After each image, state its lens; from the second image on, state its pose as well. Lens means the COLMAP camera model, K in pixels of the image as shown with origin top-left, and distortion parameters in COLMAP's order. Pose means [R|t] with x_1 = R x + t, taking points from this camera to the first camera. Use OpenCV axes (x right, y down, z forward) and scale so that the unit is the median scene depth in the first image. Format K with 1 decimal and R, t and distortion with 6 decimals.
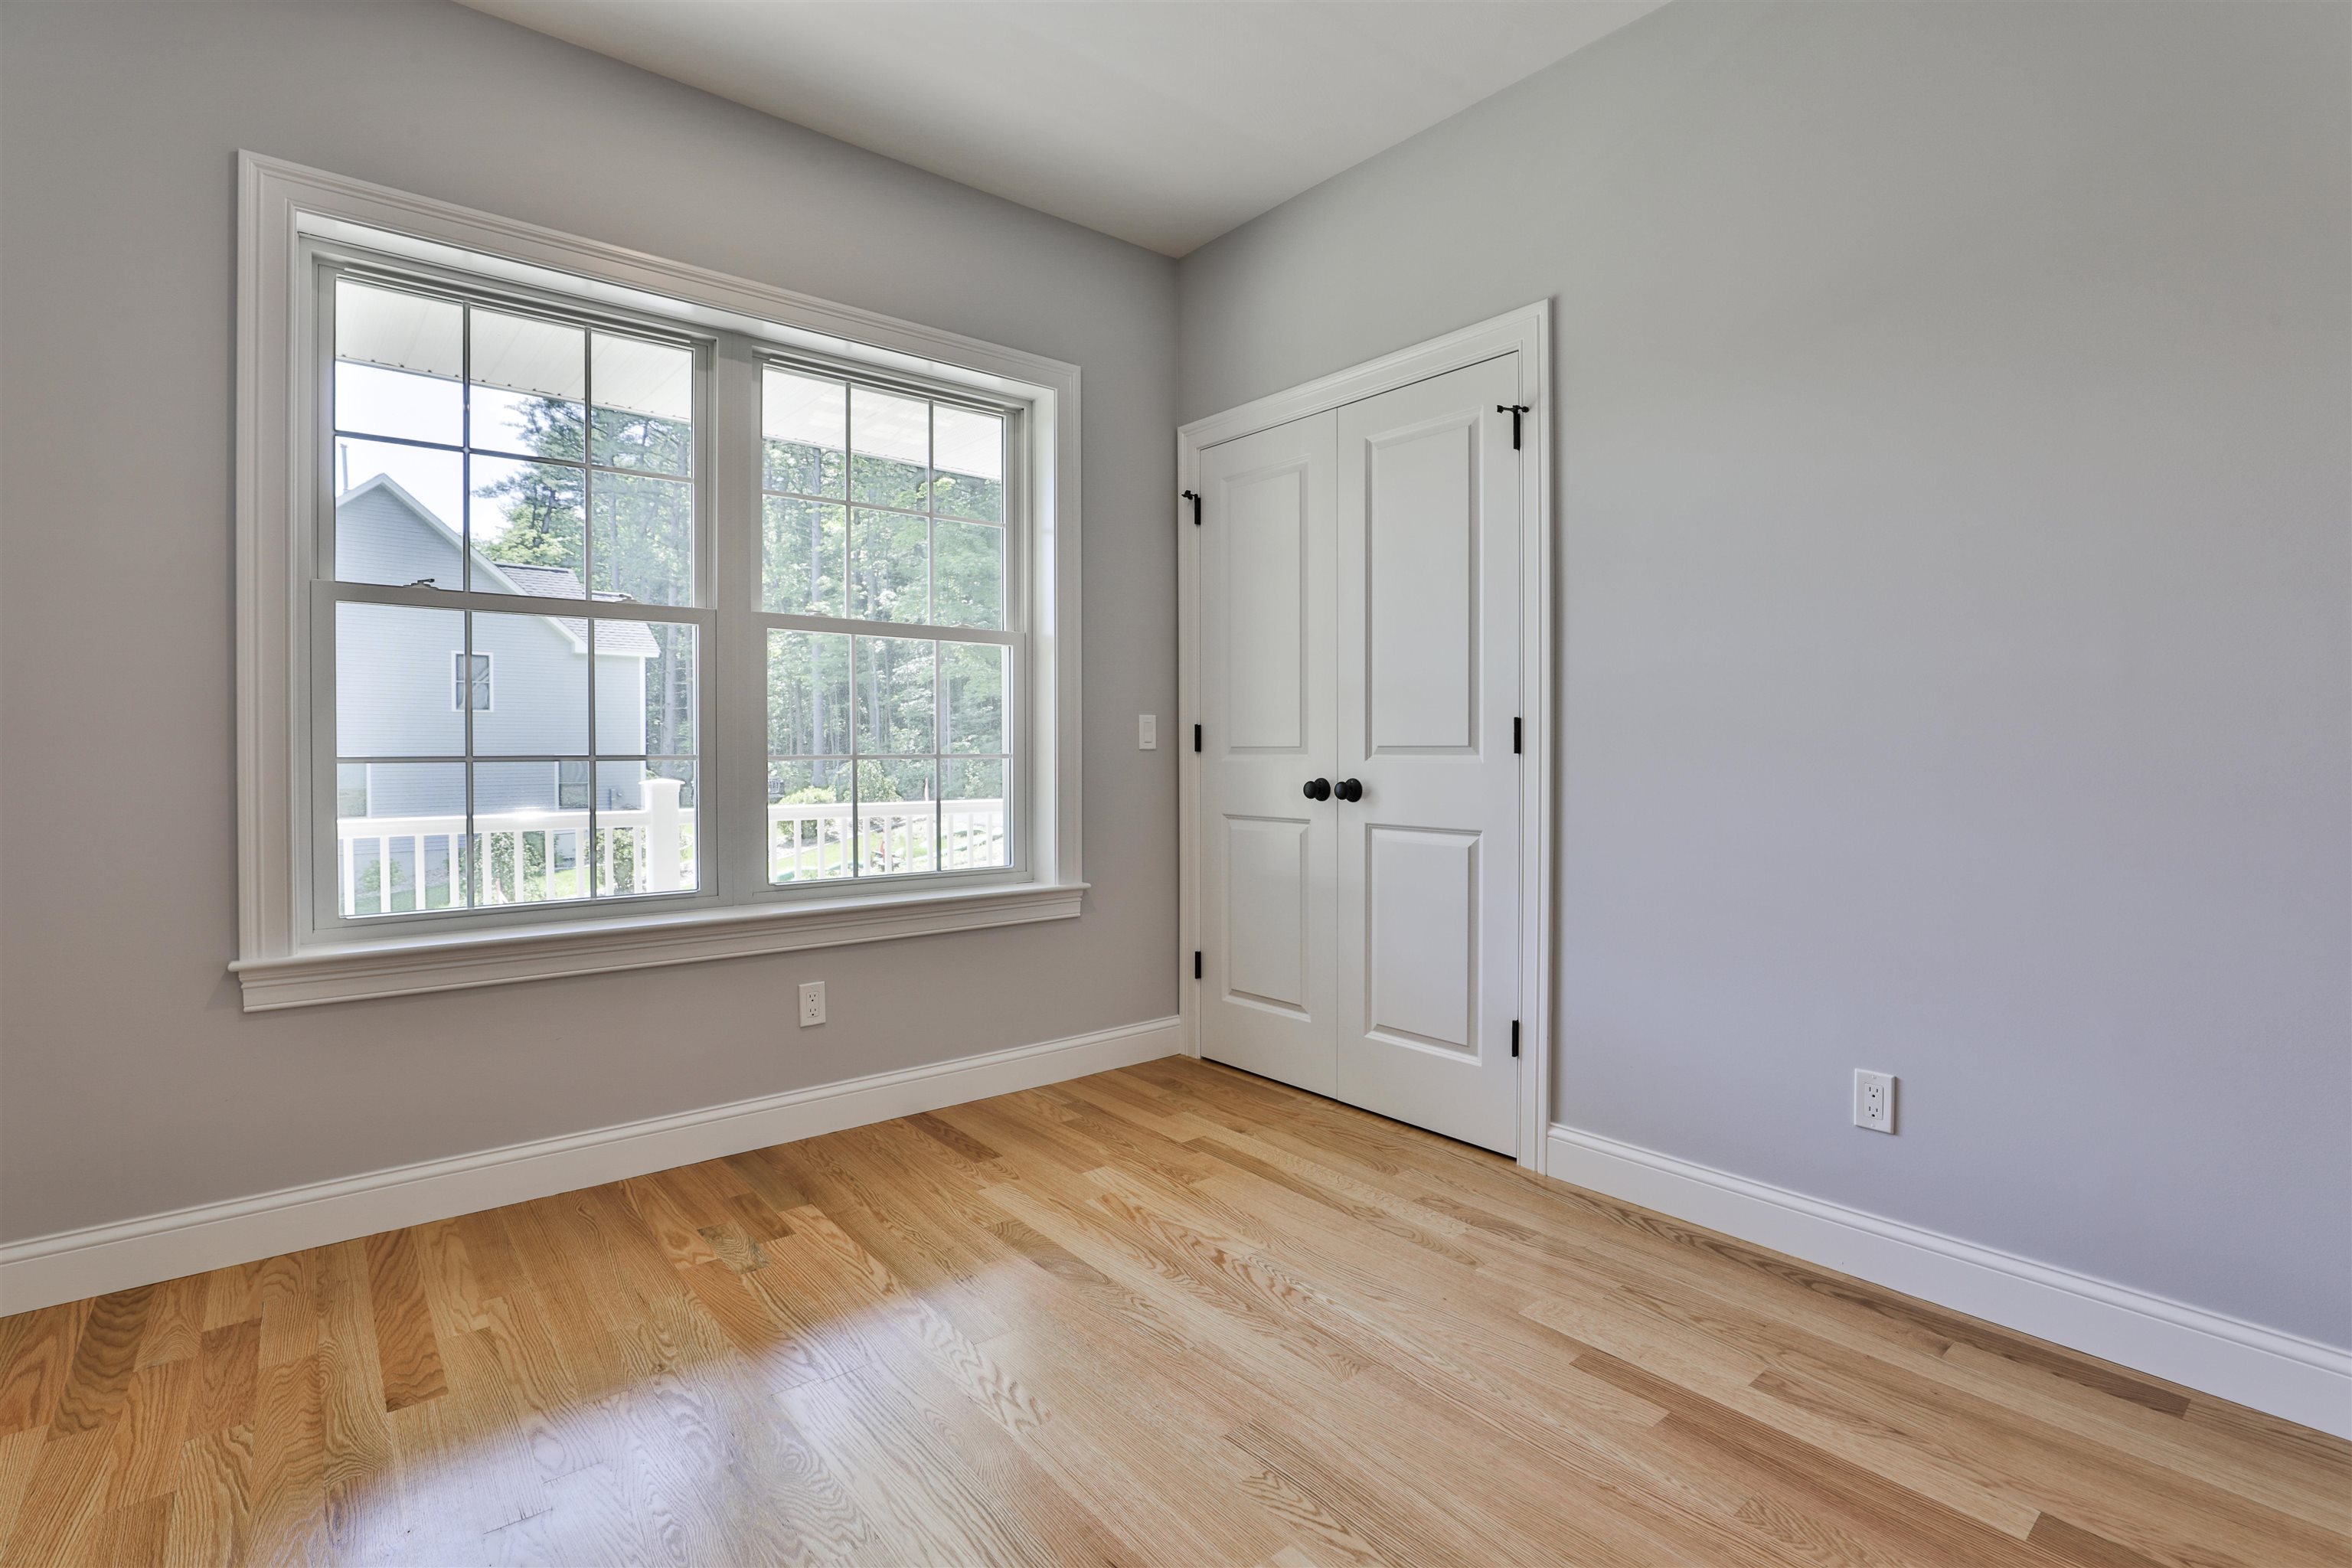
lens RADIAL K [[1089.4, 0, 1238.5], [0, 1089.4, 775.7], [0, 0, 1]] dist [-0.026744, 0.000405]
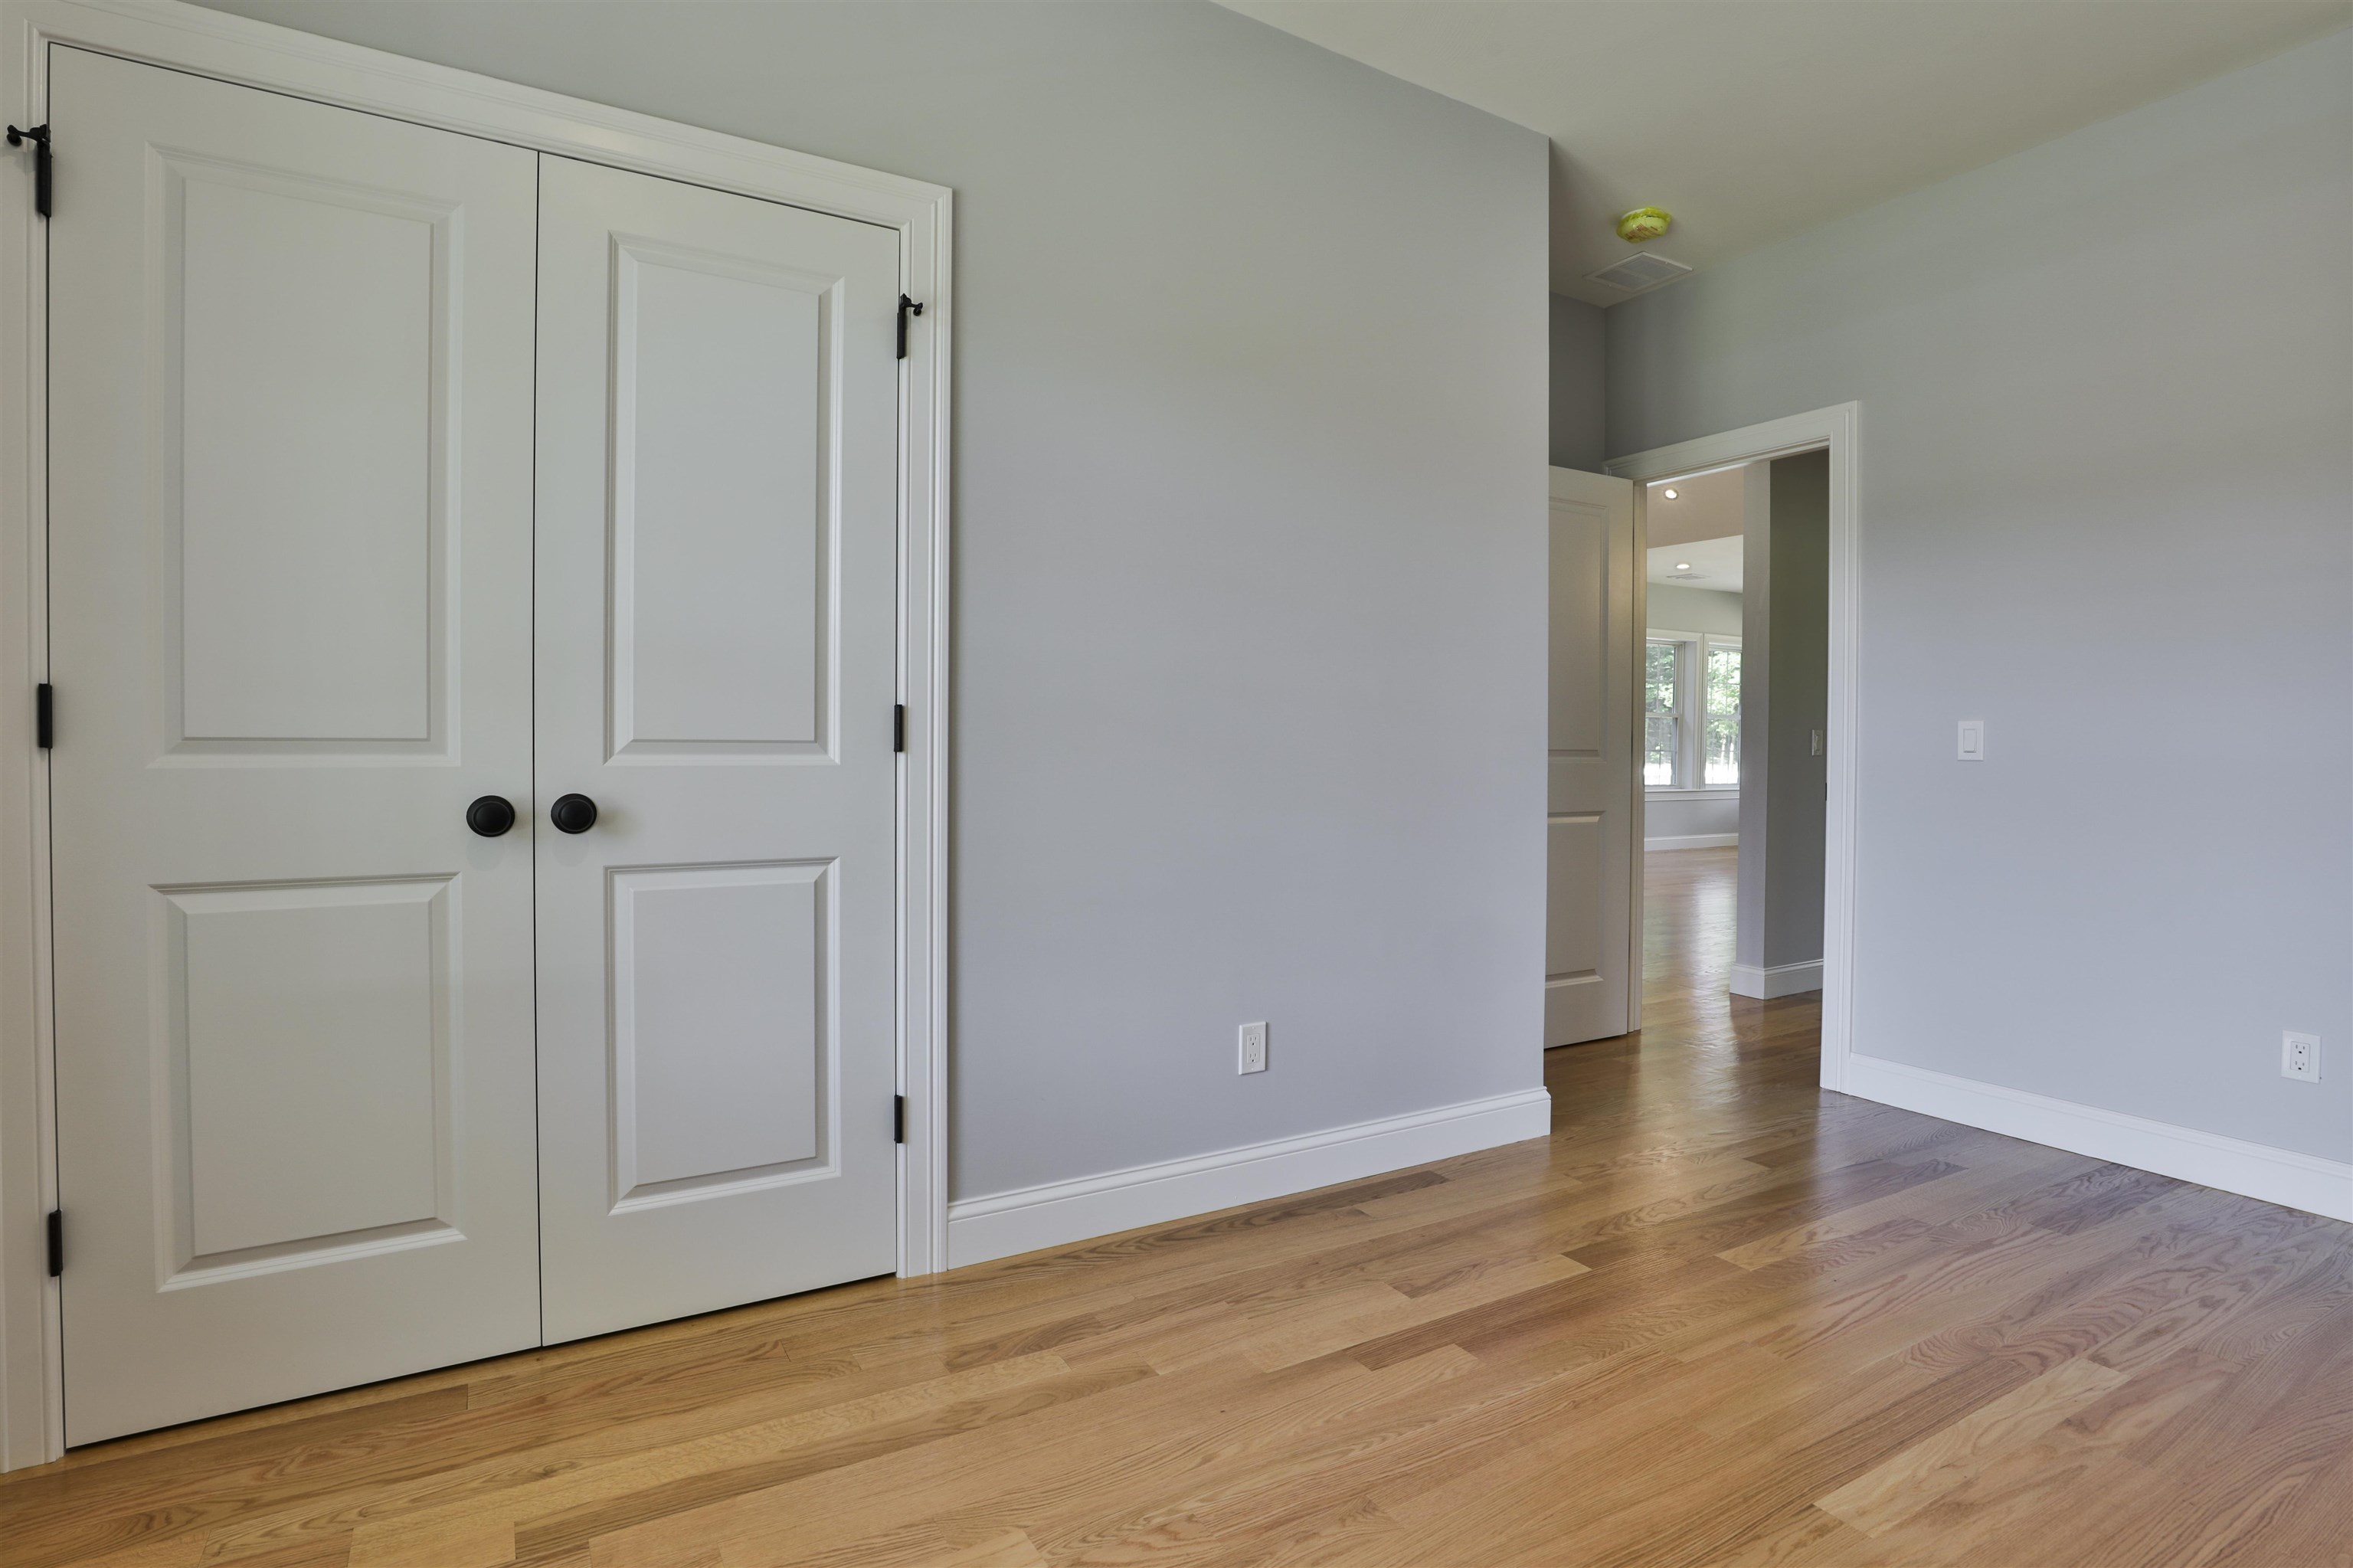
lens RADIAL K [[1147.8, 0, 1138.0], [0, 1147.8, 765.3], [0, 0, 1]] dist [-0.051118, 0.018085]
pose [[0.217418, -0.017978, 0.975913, -0.514317], [0.016119, 0.999760, 0.014826, -0.020561], [-0.975945, 0.012507, 0.217656, 0.674195]]
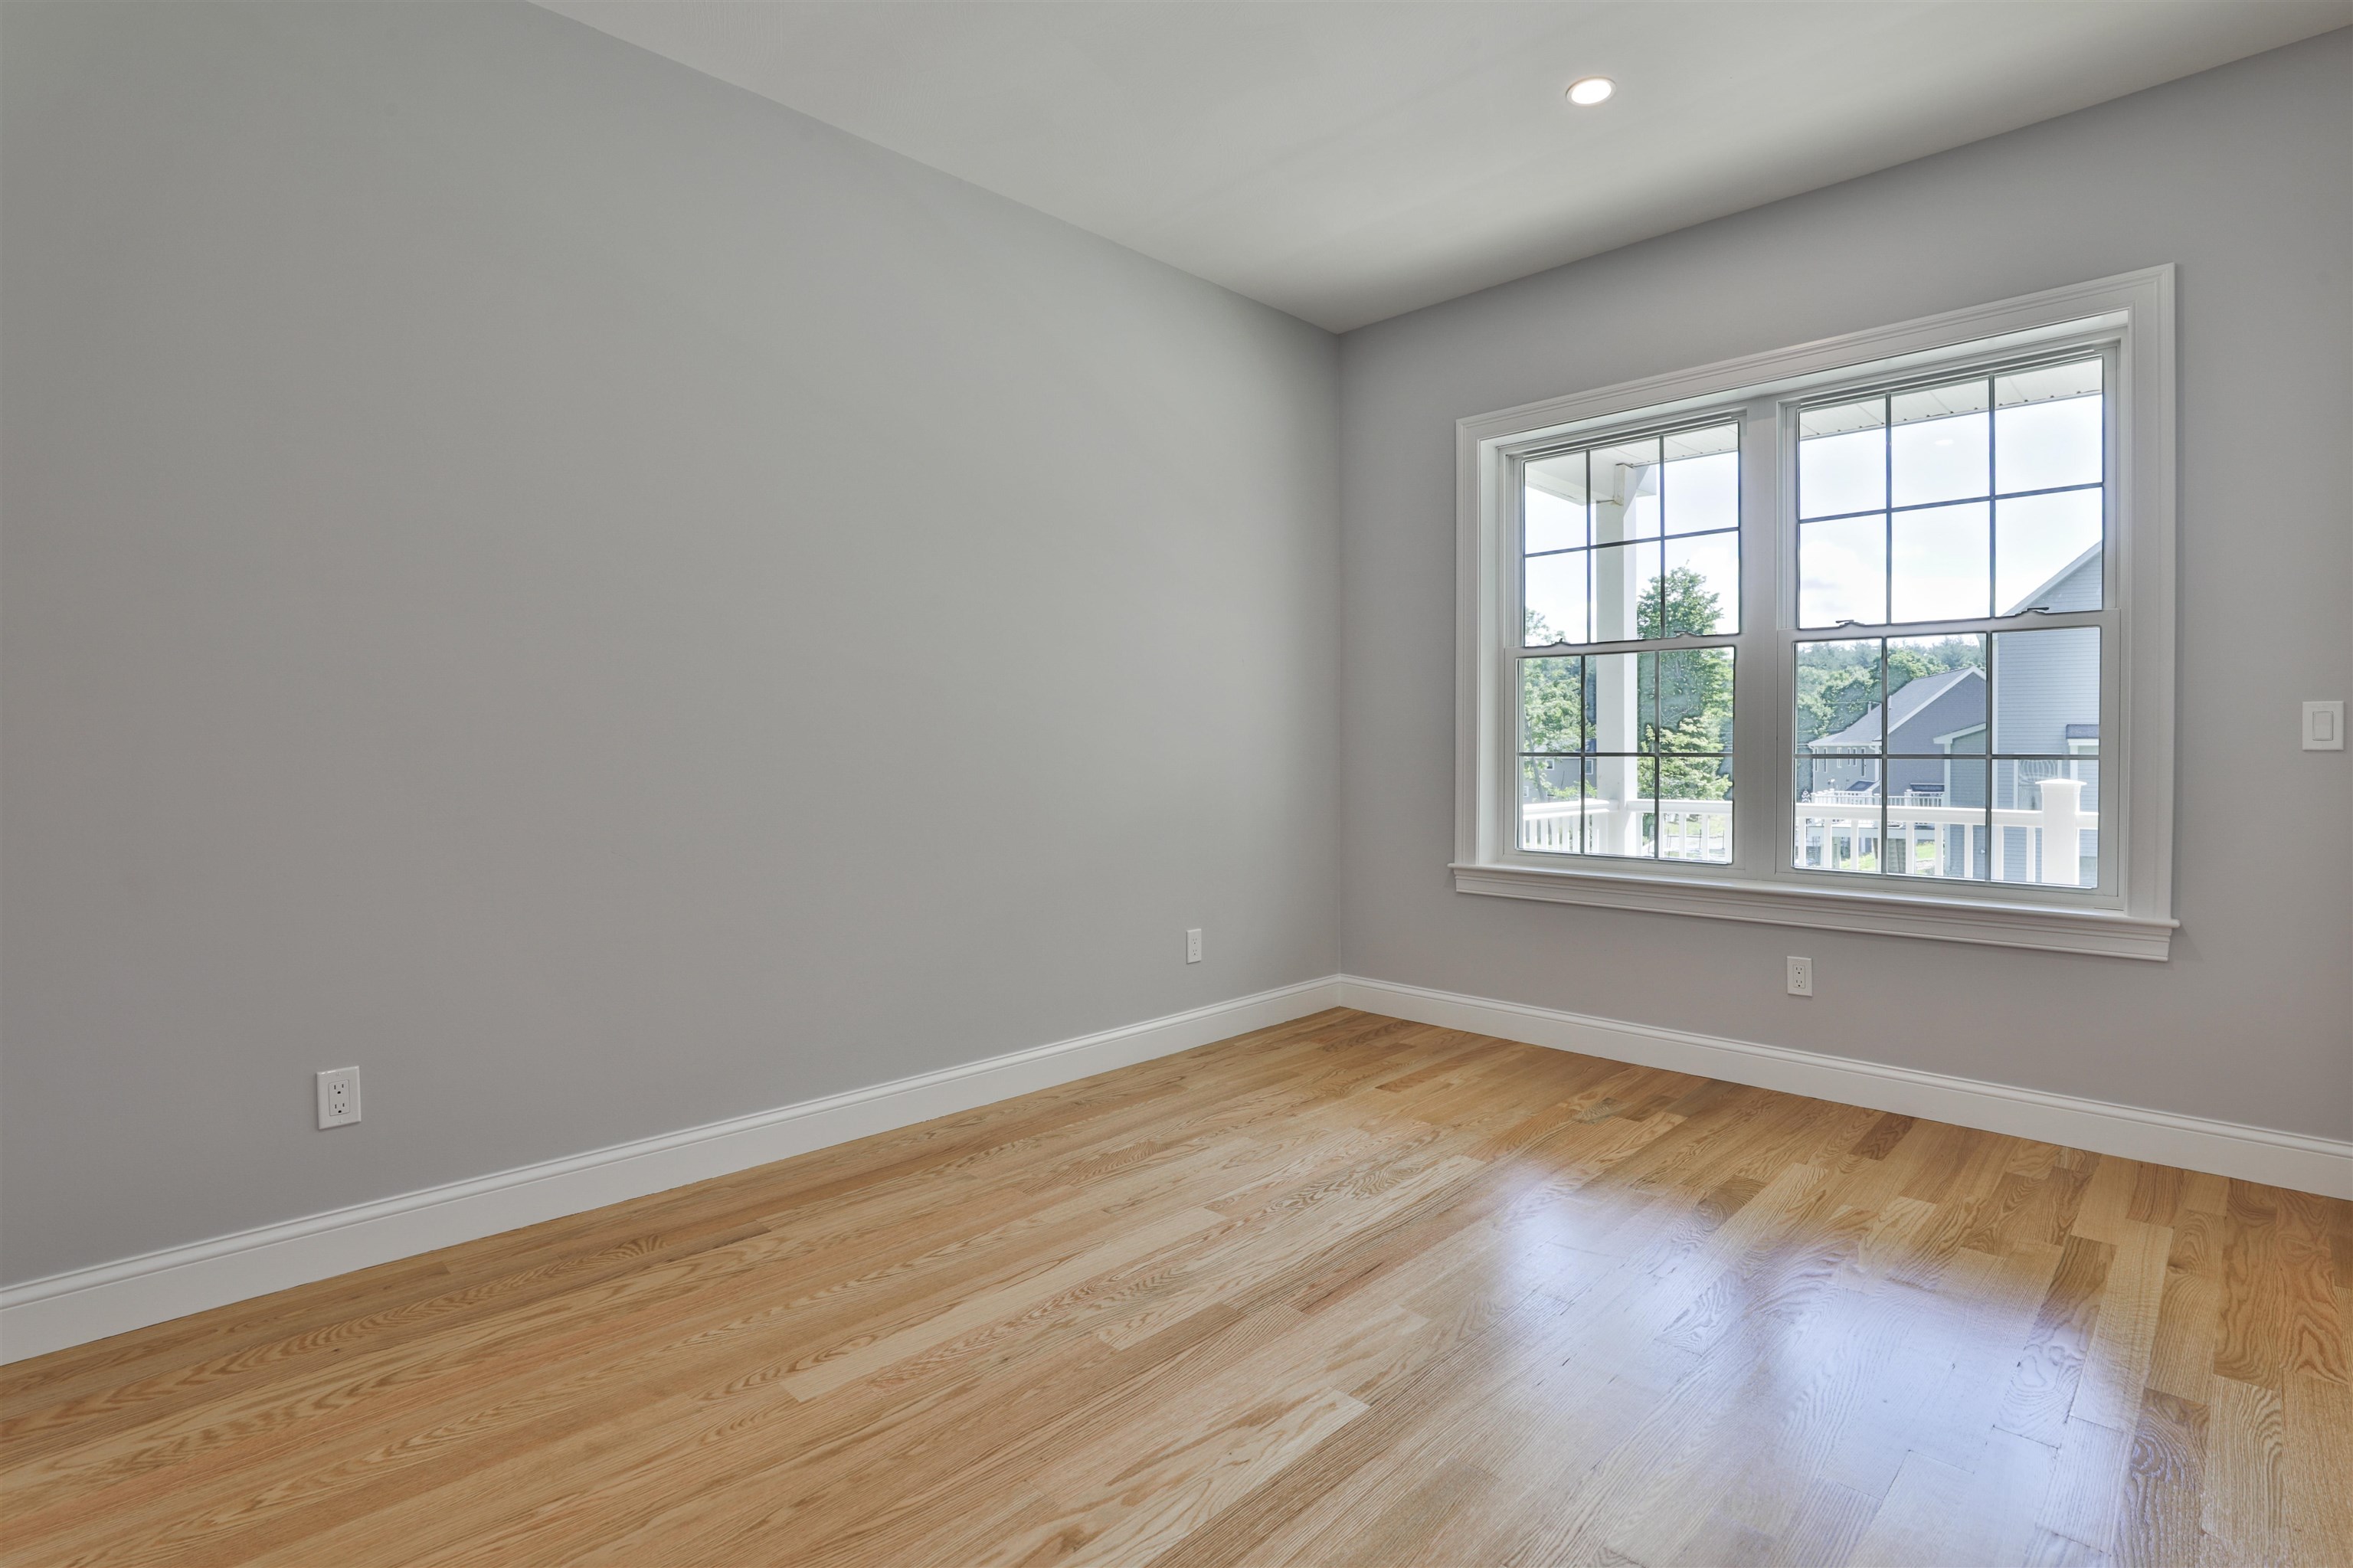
lens RADIAL K [[1147.1, 0, 1184.6], [0, 1147.1, 781.6], [0, 0, 1]] dist [-0.037773, 0.000931]
pose [[0.086522, 0.029441, -0.995815, 0.773184], [-0.024268, 0.999329, 0.027437, -0.007408], [0.995954, 0.021792, 0.087179, 0.284704]]
